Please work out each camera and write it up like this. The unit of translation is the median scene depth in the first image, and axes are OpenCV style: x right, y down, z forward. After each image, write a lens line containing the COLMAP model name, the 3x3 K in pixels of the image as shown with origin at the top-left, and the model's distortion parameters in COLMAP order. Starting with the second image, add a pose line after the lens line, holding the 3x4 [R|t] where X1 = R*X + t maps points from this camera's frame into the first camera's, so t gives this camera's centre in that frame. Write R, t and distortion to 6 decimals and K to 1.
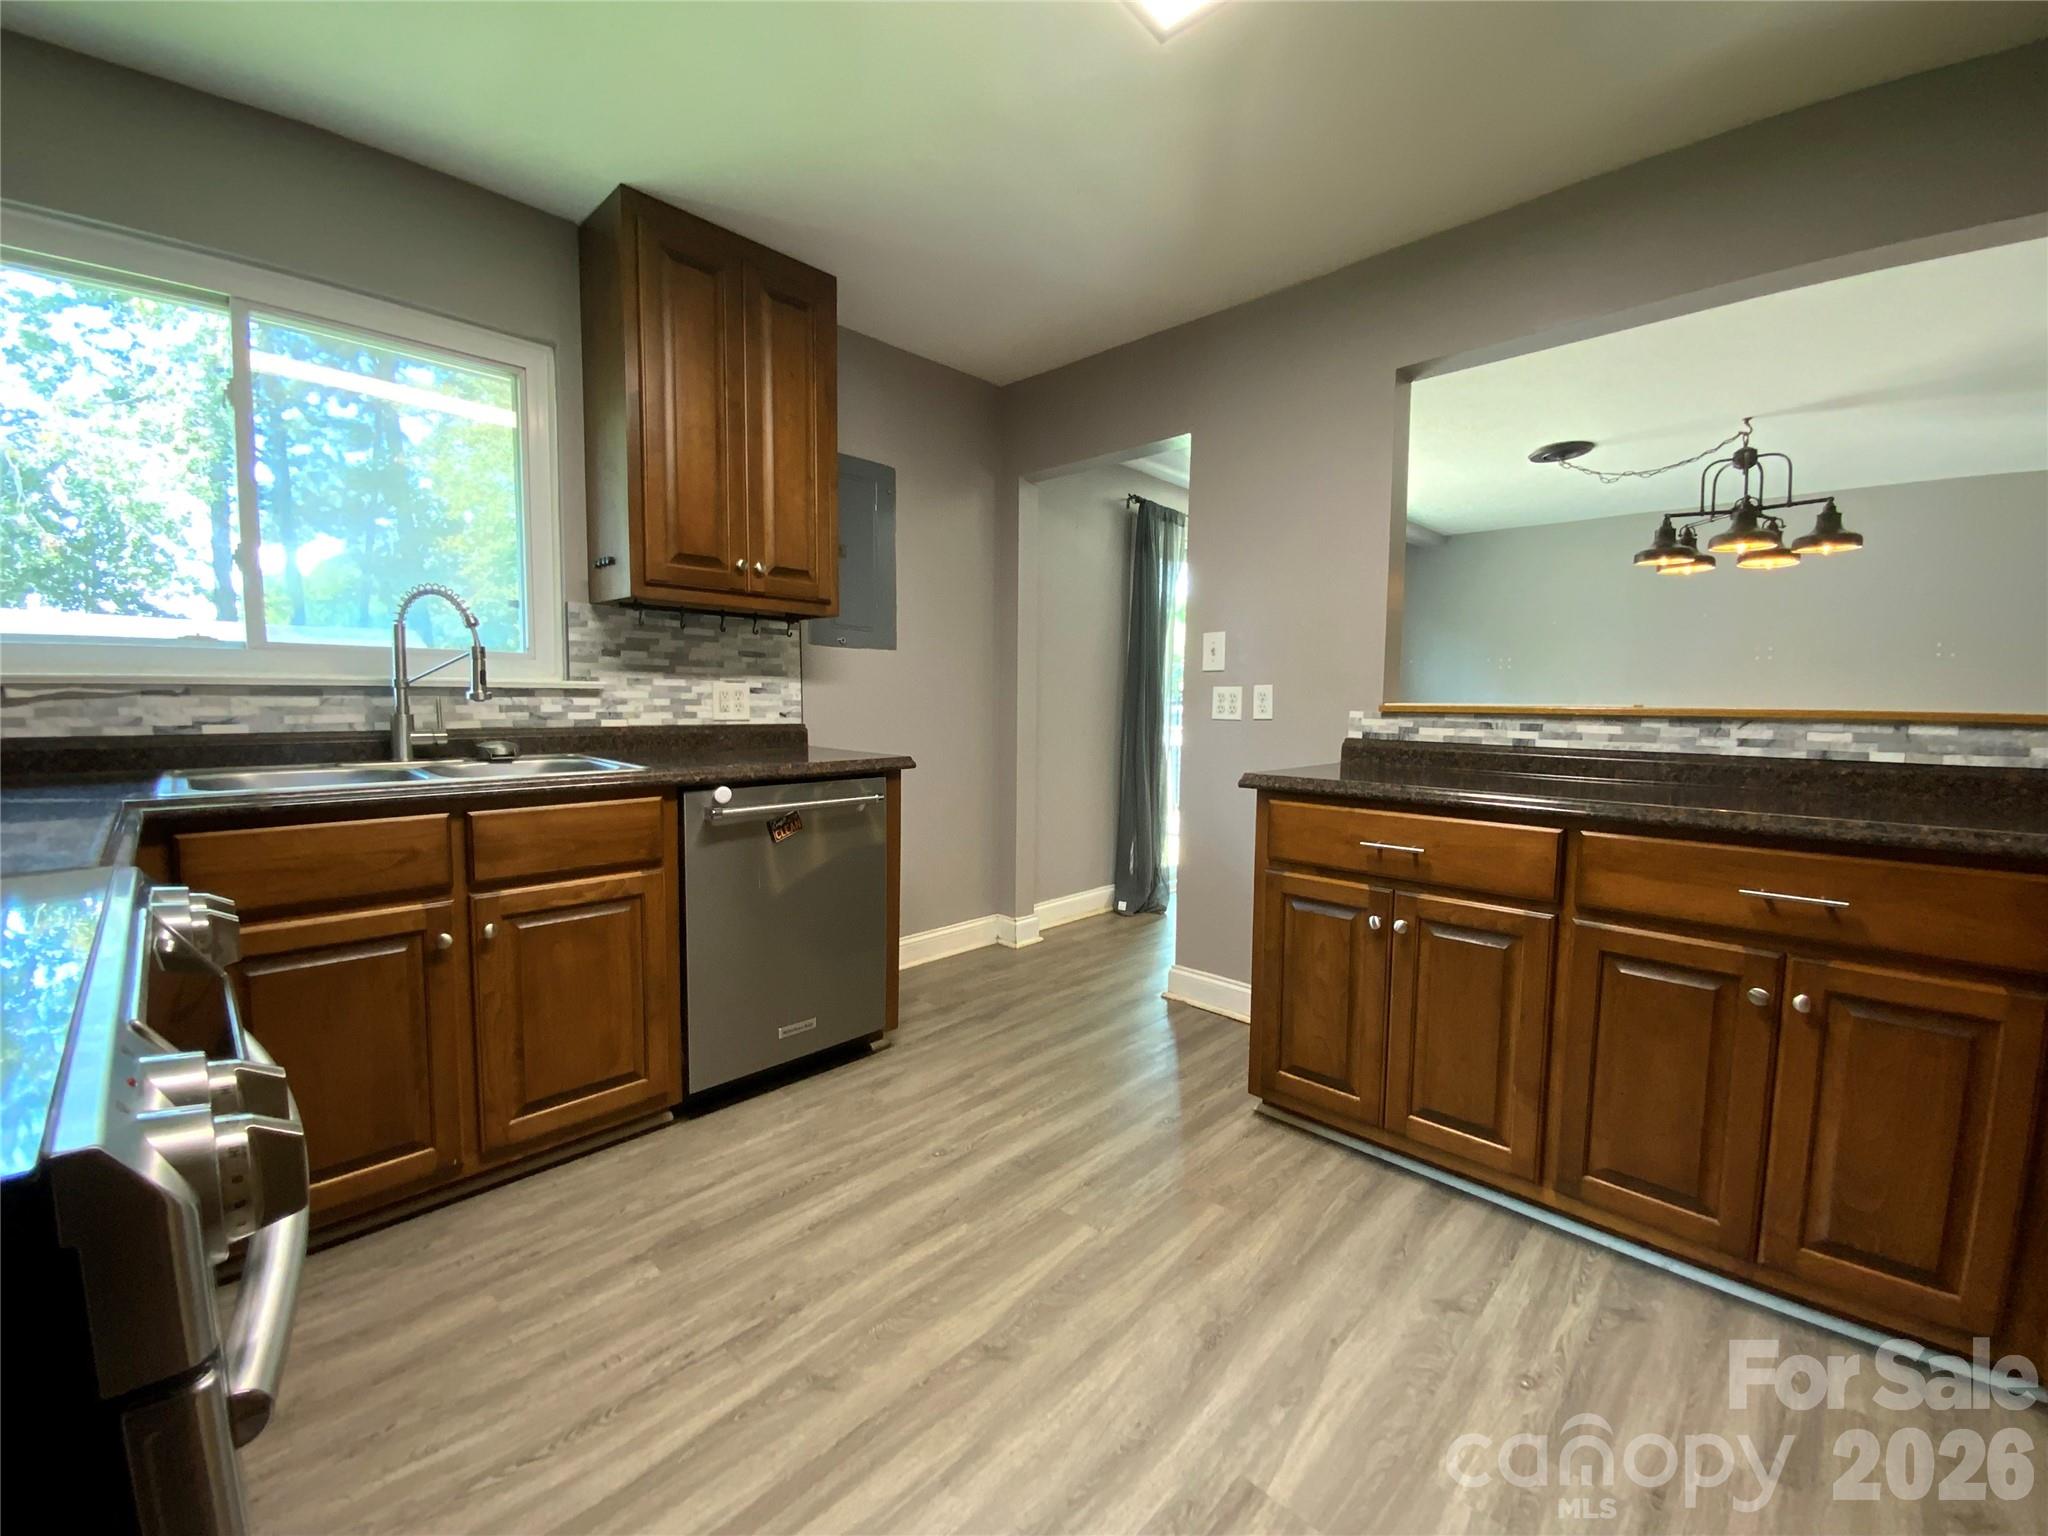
lens RADIAL K [[833.1, 0, 1017.9], [0, 833.1, 770.1], [0, 0, 1]] dist [0.000569, -0.001582]
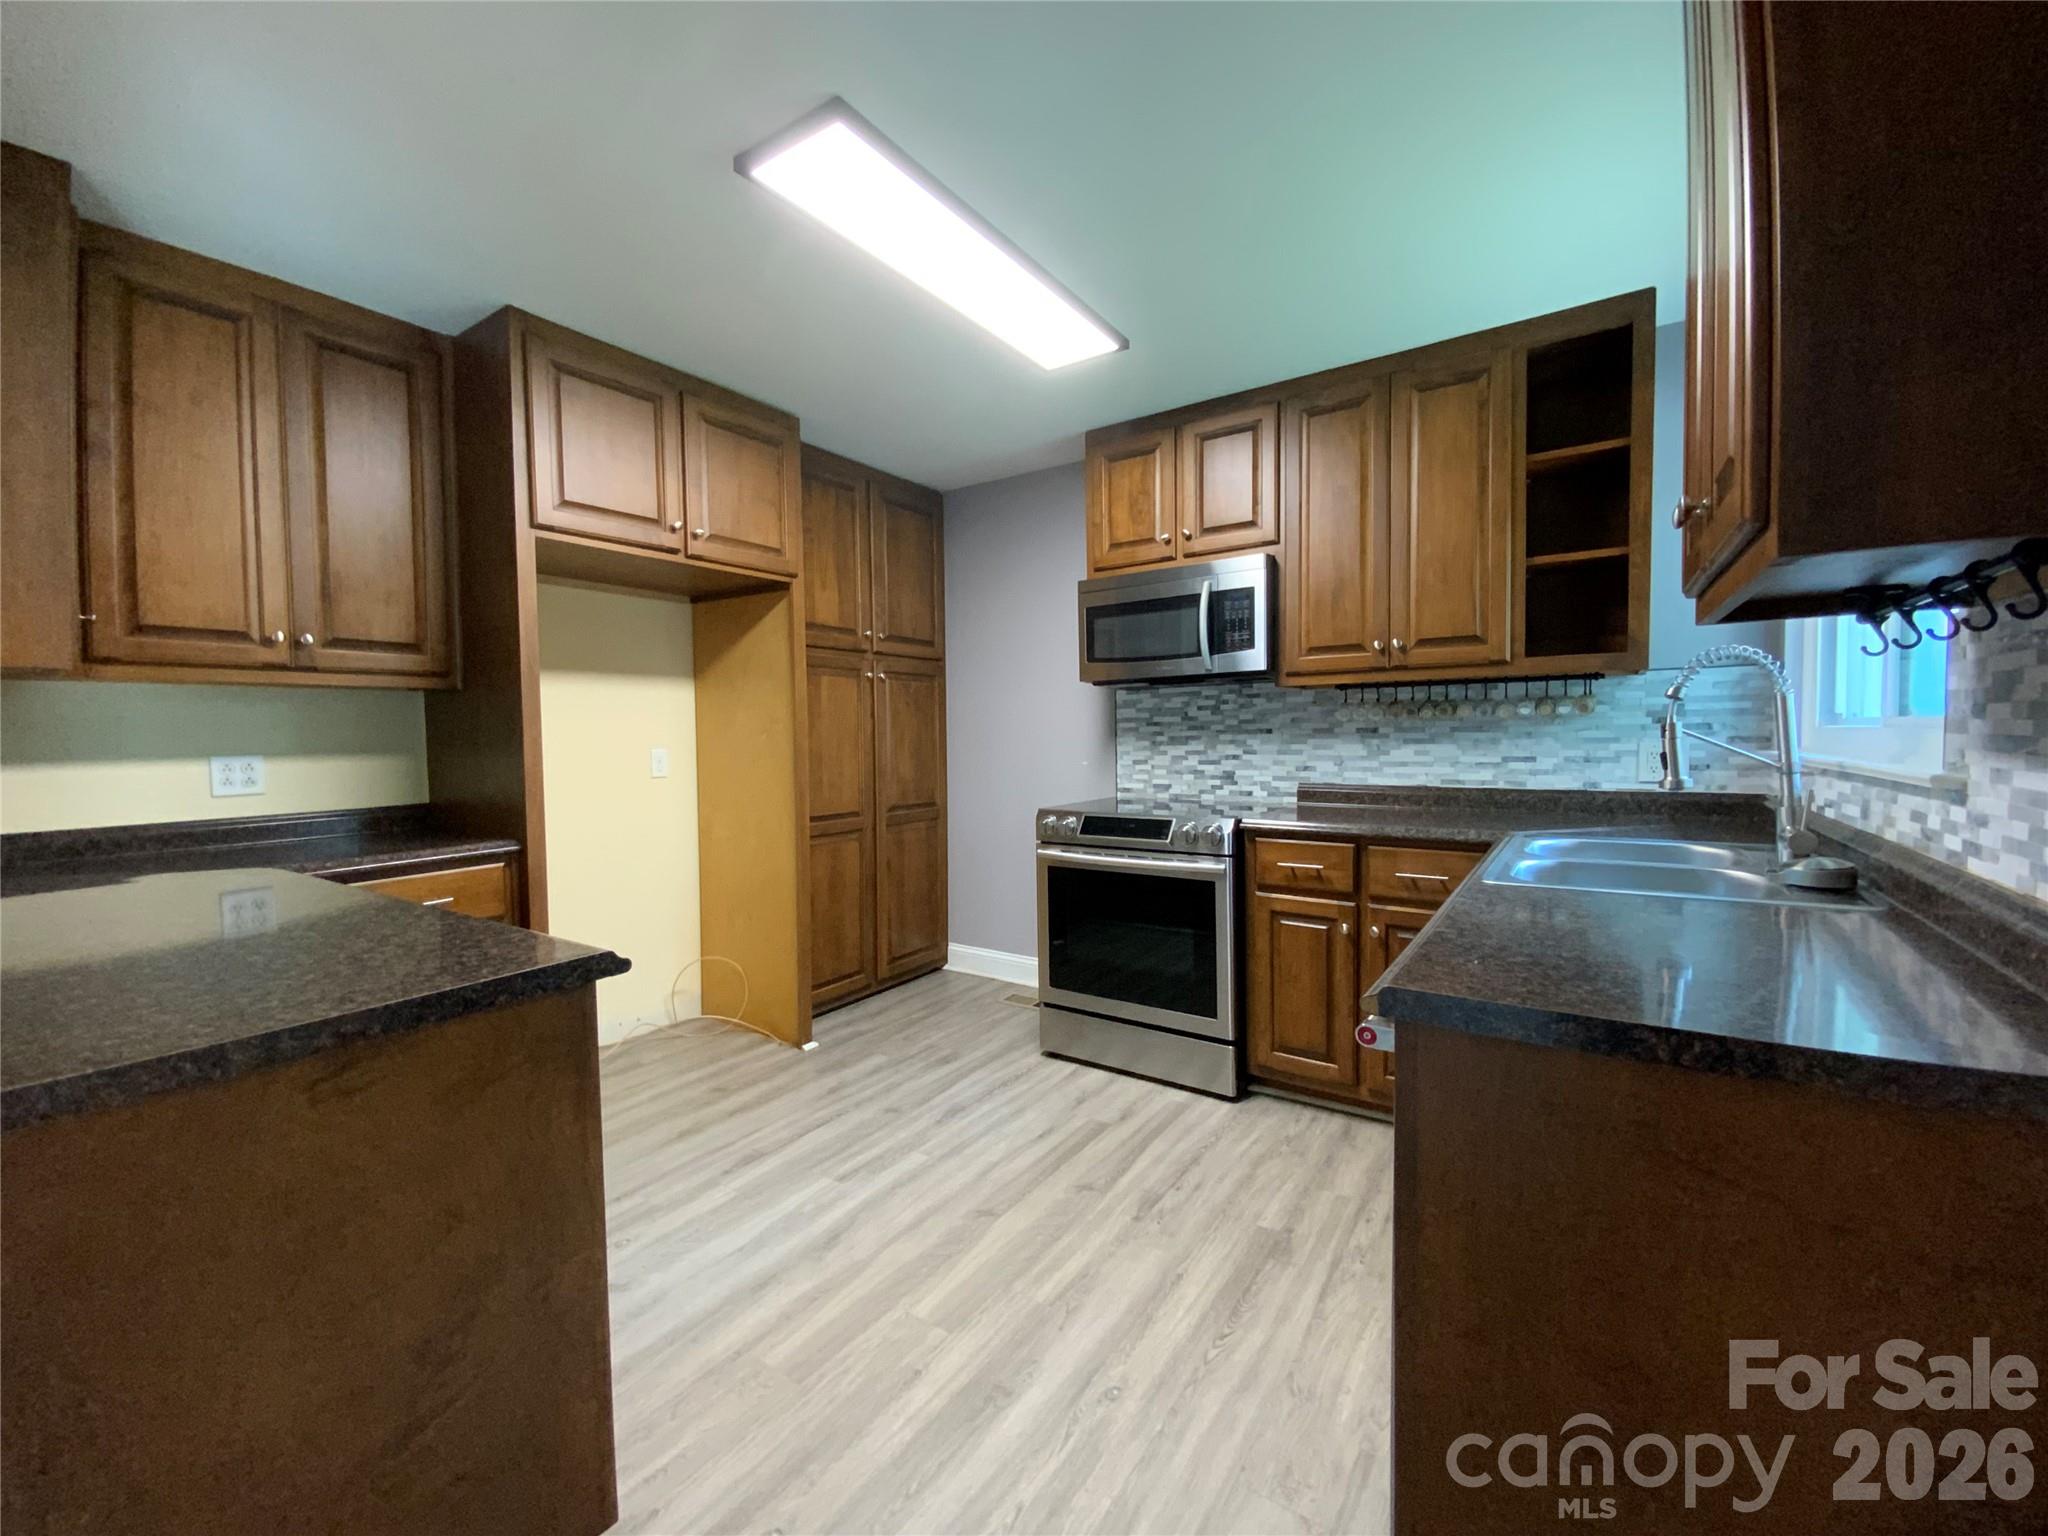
lens RADIAL K [[833.1, 0, 1014.6], [0, 833.1, 750.5], [0, 0, 1]] dist [0.000569, -0.001582]
pose [[-0.985592, 0.004986, -0.169069, 0.099841], [-0.013497, 0.994060, 0.107996, -0.167240], [0.168603, 0.108722, -0.979670, 1.411249]]
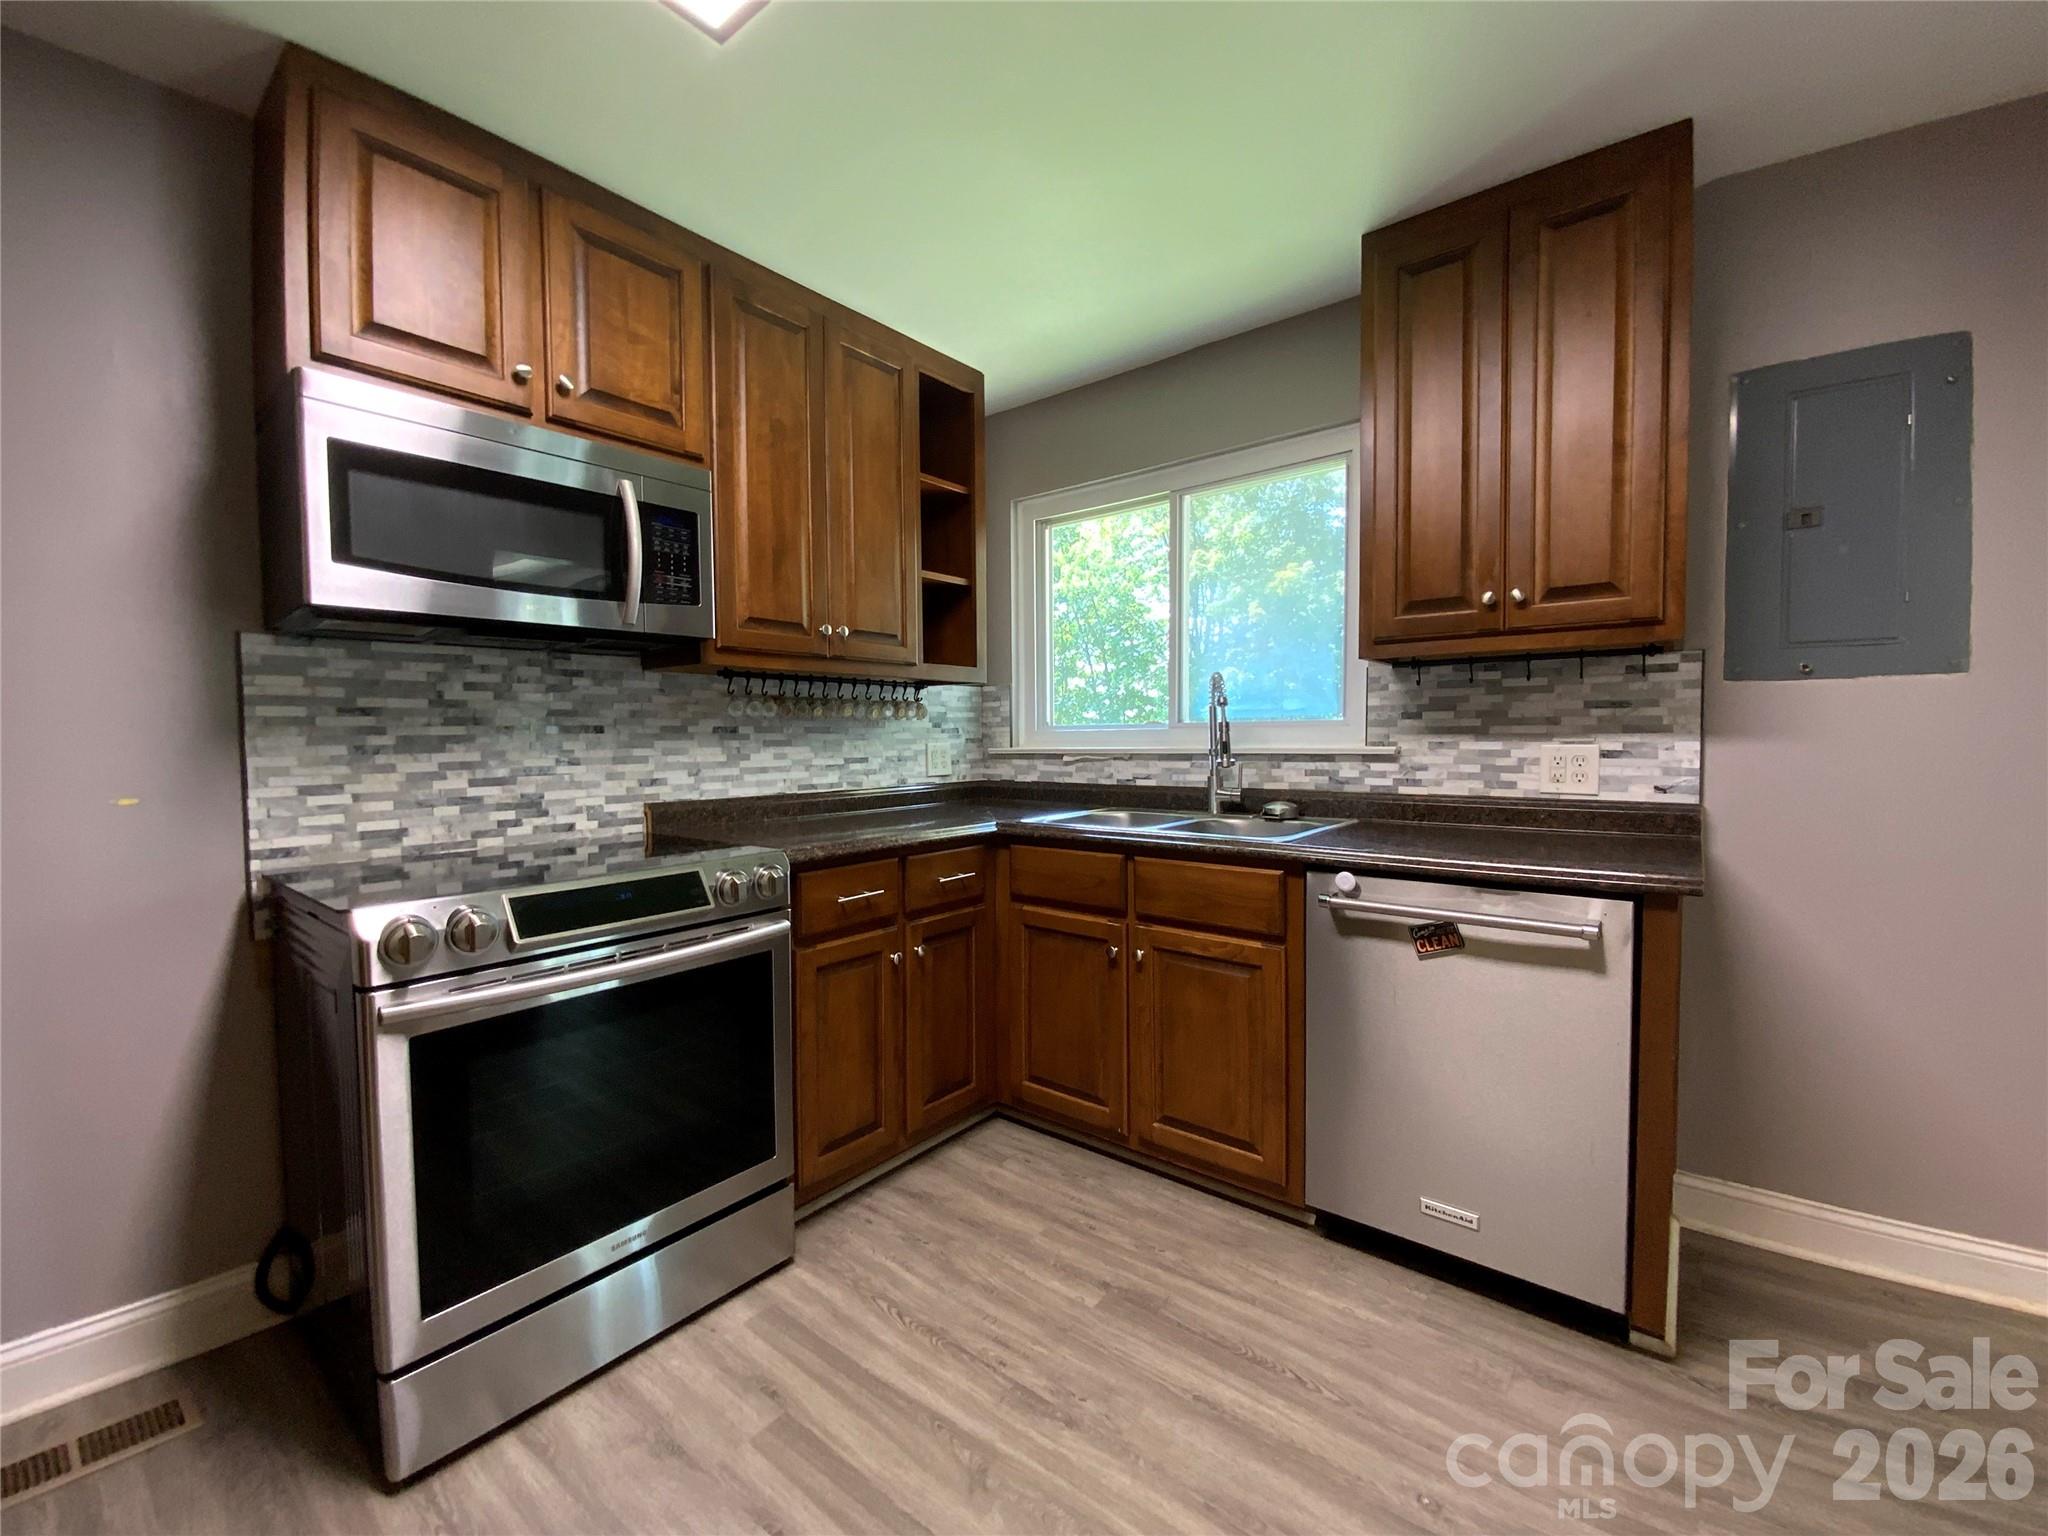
lens RADIAL K [[833.1, 0, 1040.4], [0, 833.1, 767.3], [0, 0, 1]] dist [0.000569, -0.001582]
pose [[0.108669, 0.022339, -0.993827, 0.410524], [-0.079015, 0.996778, 0.013766, -0.065194], [0.990933, 0.077031, 0.110084, 0.510317]]
